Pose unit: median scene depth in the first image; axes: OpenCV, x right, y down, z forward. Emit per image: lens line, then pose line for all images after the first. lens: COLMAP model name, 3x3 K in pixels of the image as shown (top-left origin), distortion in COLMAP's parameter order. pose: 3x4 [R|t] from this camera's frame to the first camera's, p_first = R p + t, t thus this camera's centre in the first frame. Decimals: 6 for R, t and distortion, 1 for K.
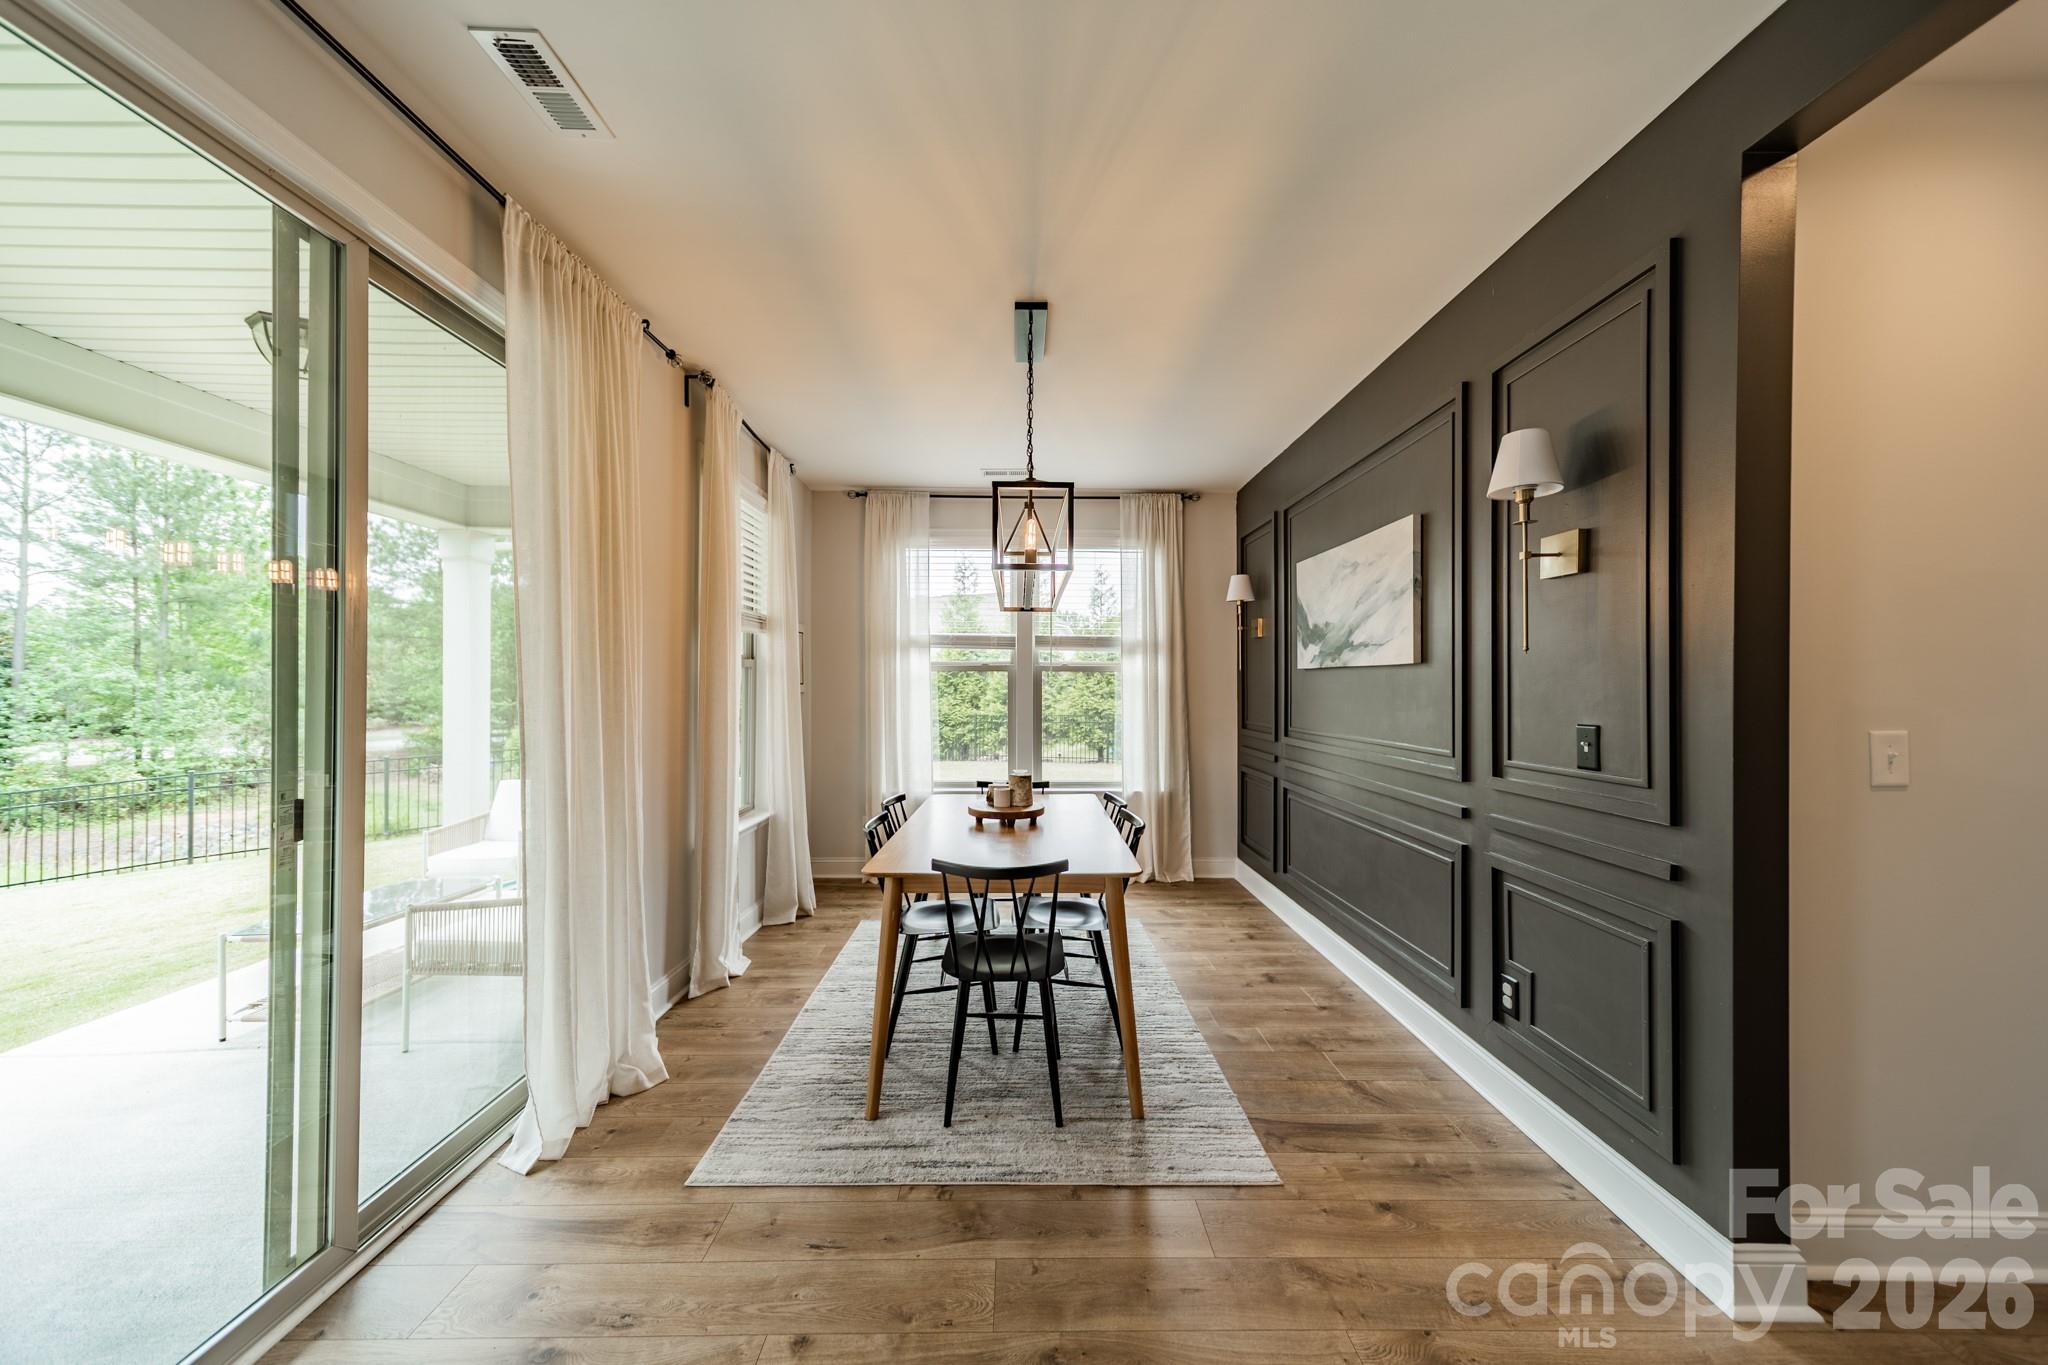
lens RADIAL K [[719.0, 0, 1028.1], [0, 719.0, 680.3], [0, 0, 1]] dist [0.007380, 0.000335]
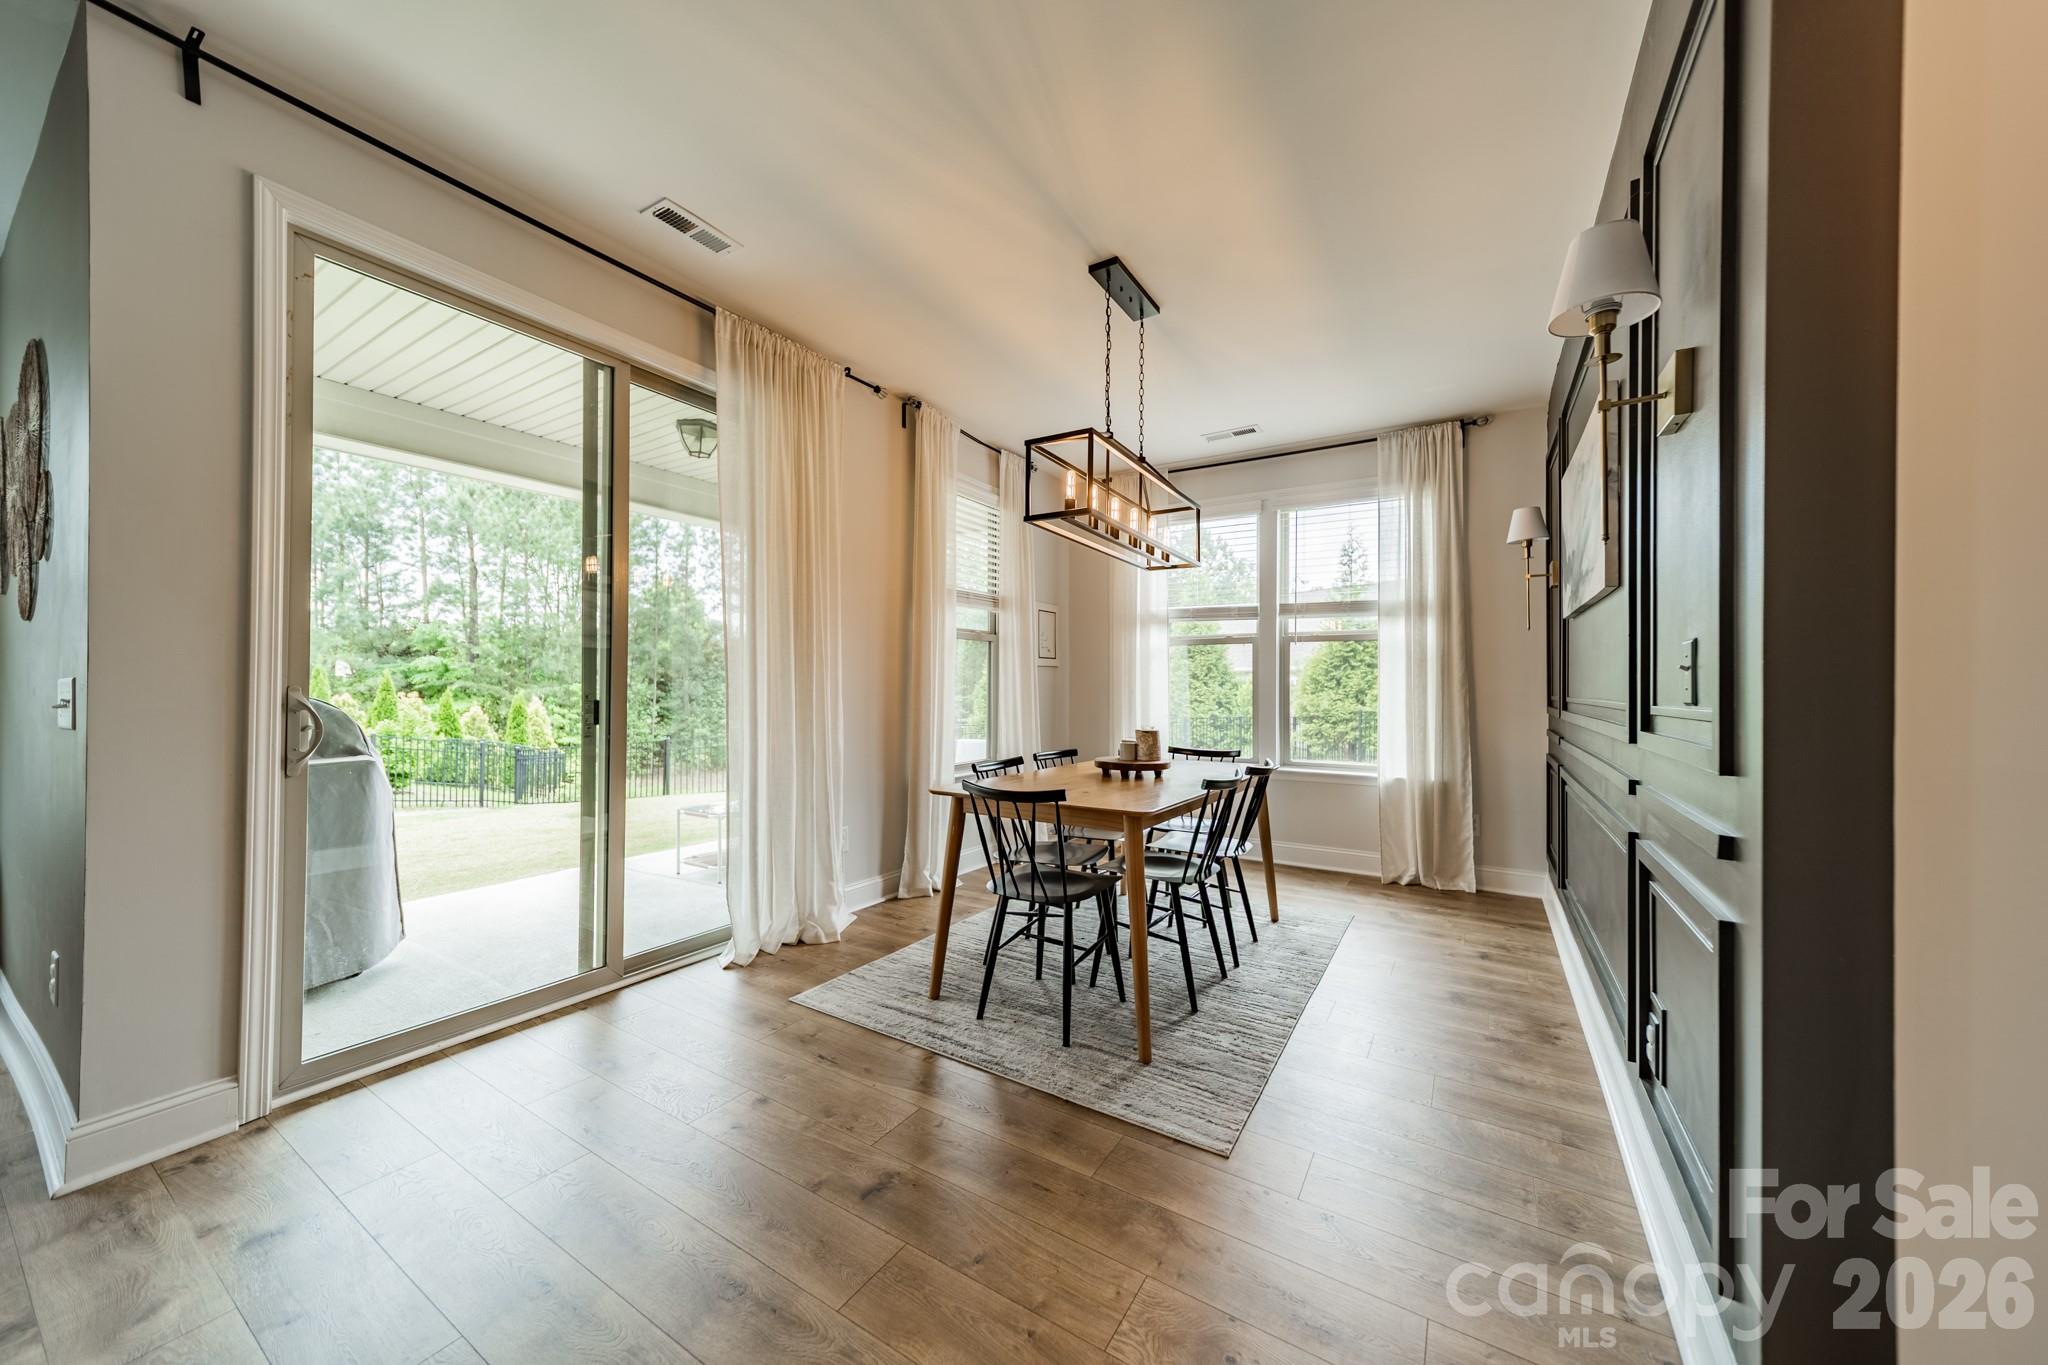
lens RADIAL K [[719.0, 0, 1029.6], [0, 719.0, 679.9], [0, 0, 1]] dist [0.007380, 0.000335]
pose [[0.841924, -0.002705, -0.539589, 0.358849], [0.001119, 0.999994, -0.003267, 0.058479], [0.539595, 0.002147, 0.841922, 0.058952]]
